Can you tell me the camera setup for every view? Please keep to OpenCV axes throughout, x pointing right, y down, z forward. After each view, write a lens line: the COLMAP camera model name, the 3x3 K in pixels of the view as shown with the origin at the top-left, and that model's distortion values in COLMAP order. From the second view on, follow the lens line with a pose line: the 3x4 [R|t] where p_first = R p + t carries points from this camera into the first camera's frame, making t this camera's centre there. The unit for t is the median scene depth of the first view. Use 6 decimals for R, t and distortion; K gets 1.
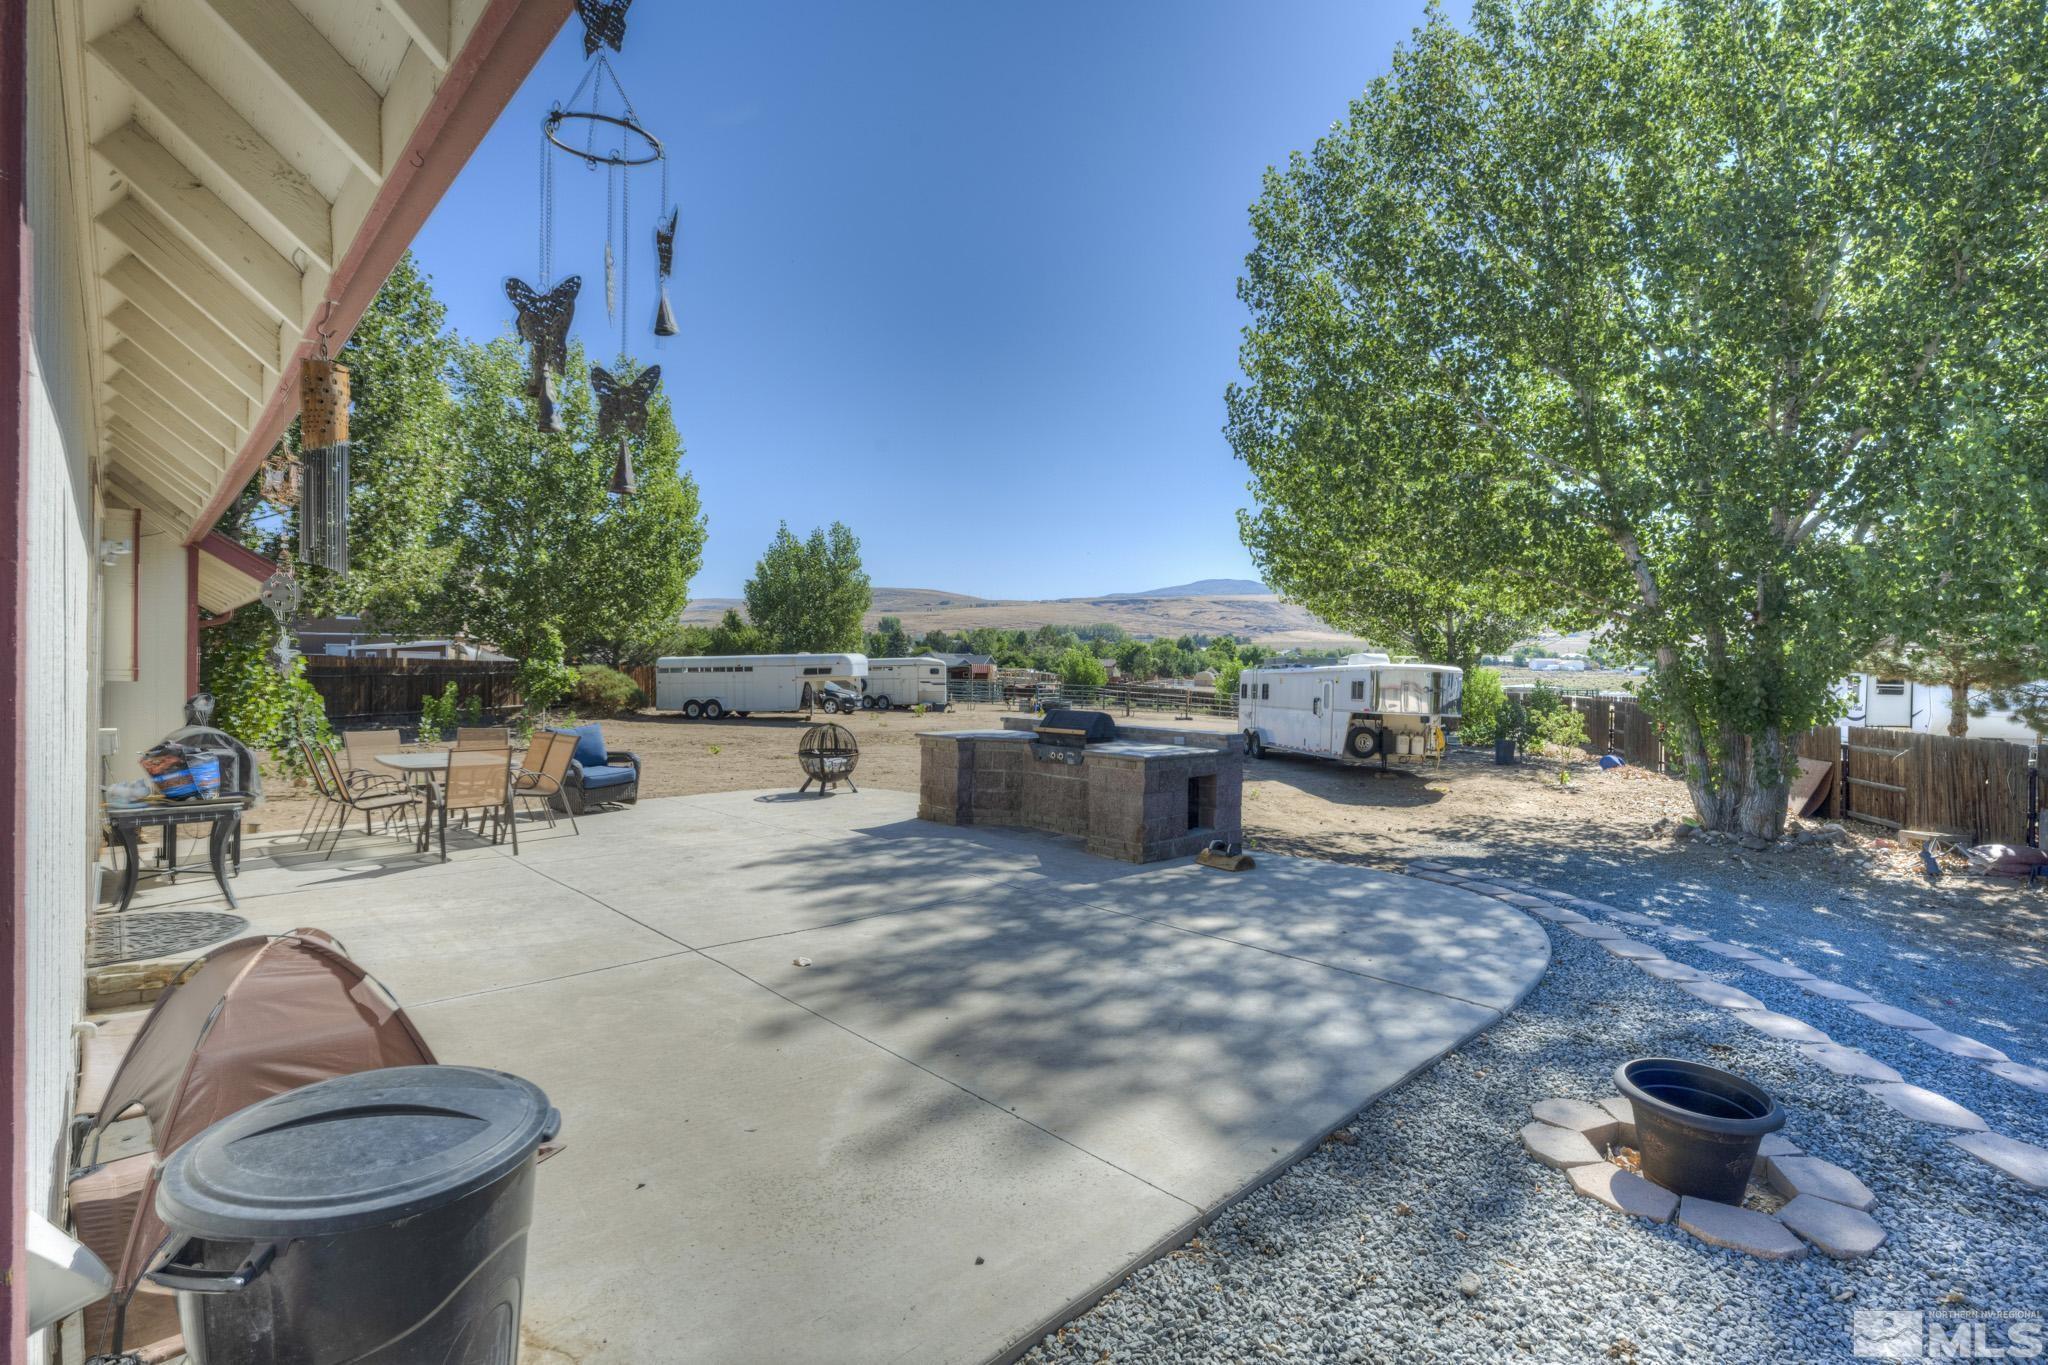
lens RADIAL K [[990.1, 0, 1022.7], [0, 990.1, 675.2], [0, 0, 1]] dist [0.005302, 0.000170]
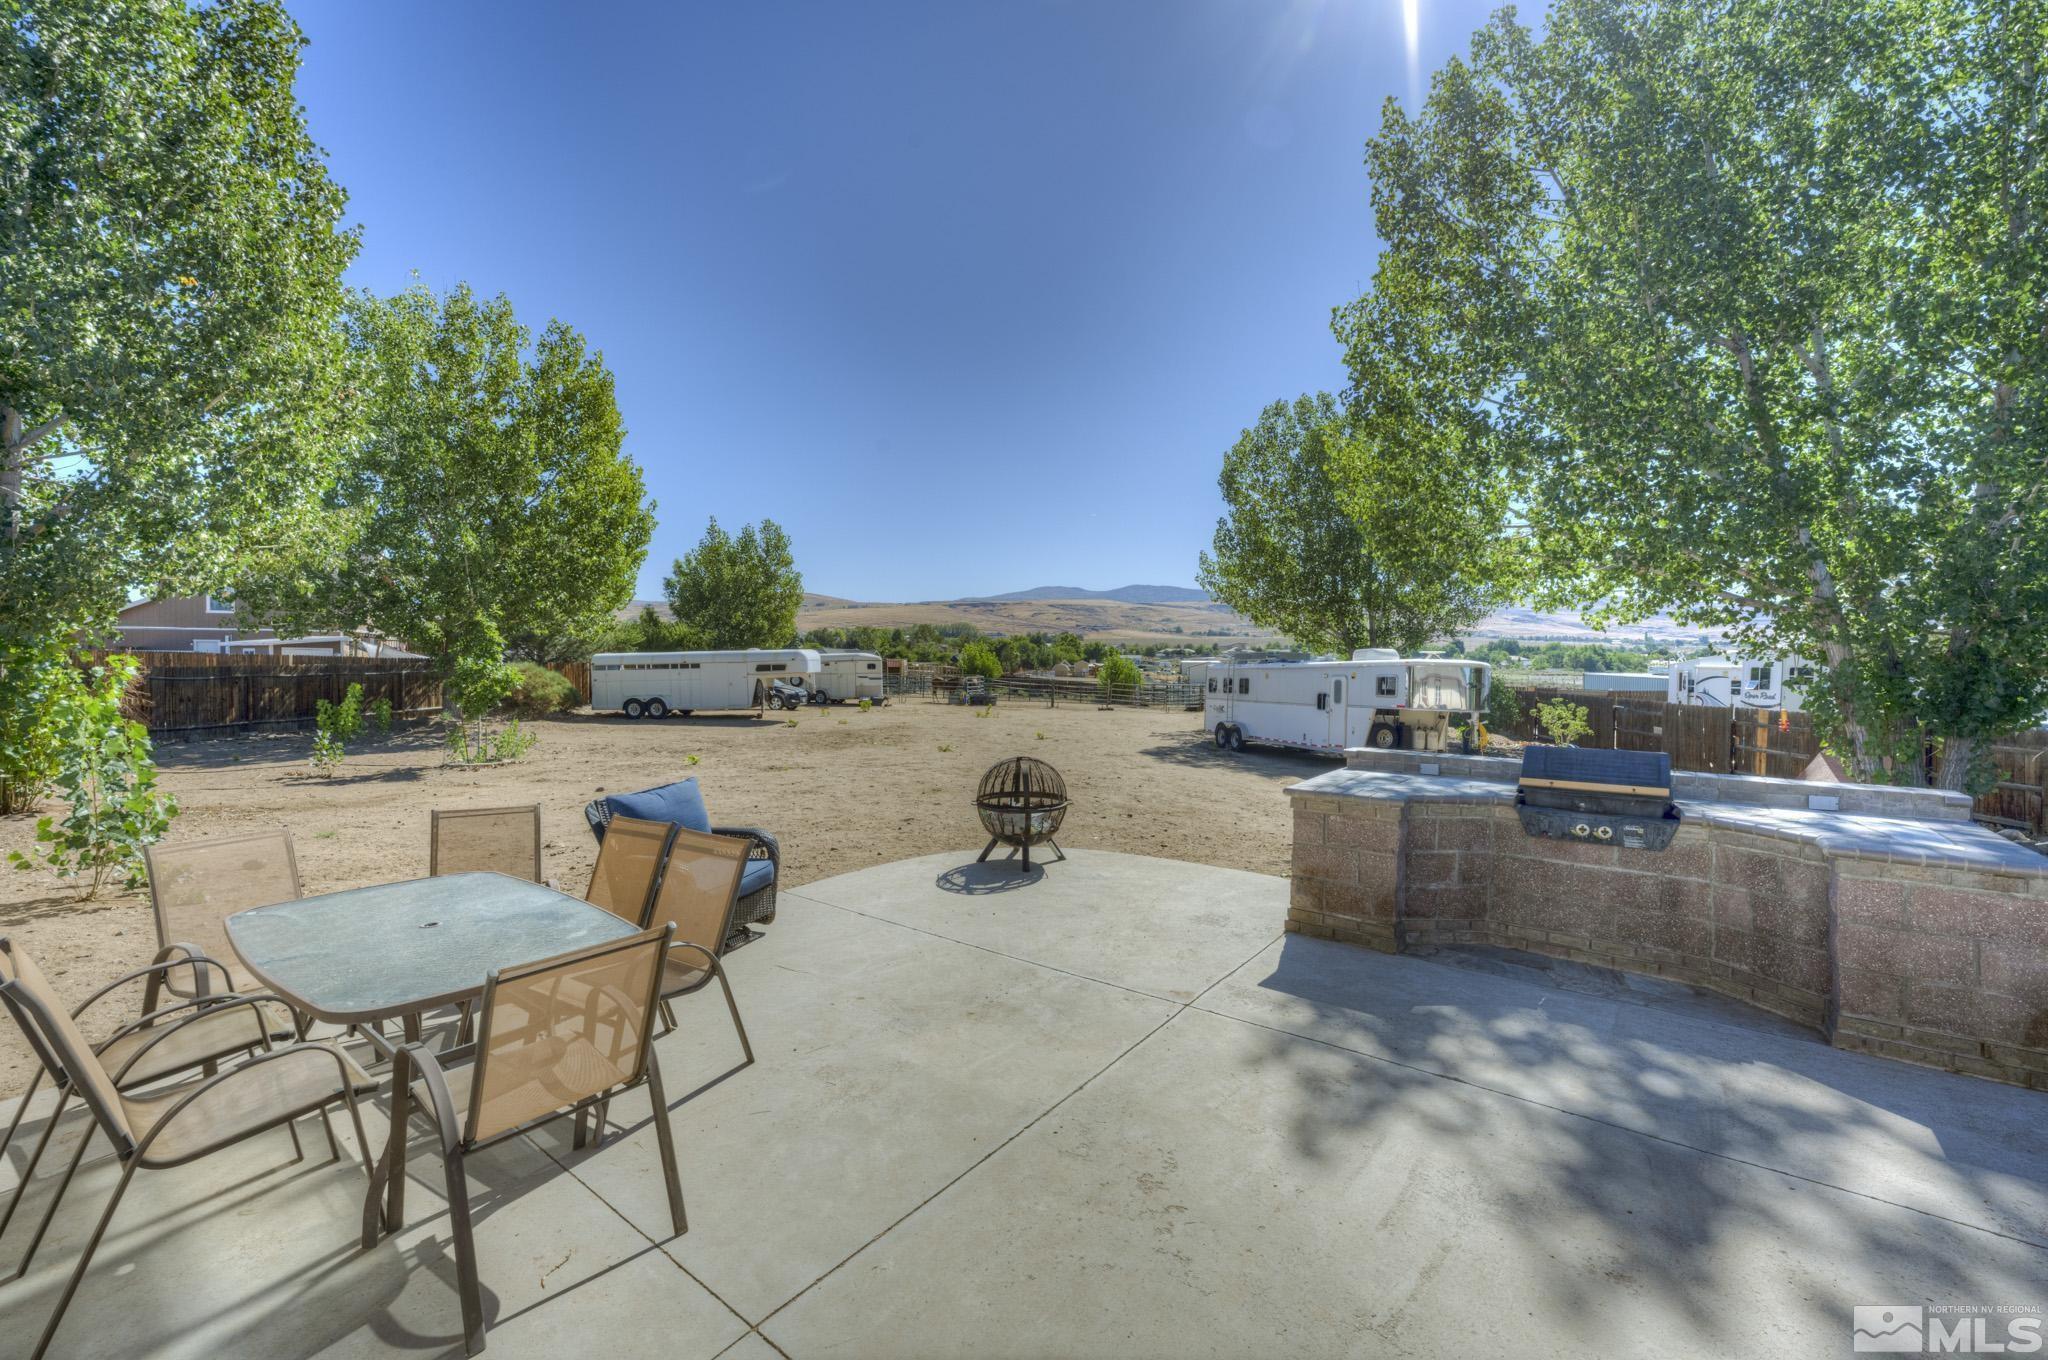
lens RADIAL K [[837.0, 0, 1022.9], [0, 837.0, 679.2], [0, 0, 1]] dist [0.001929, 0.000572]
pose [[0.986971, -0.007624, 0.160718, -0.098151], [0.005256, 0.999871, 0.015154, -0.004068], [-0.160813, -0.014112, 0.986884, 0.155223]]
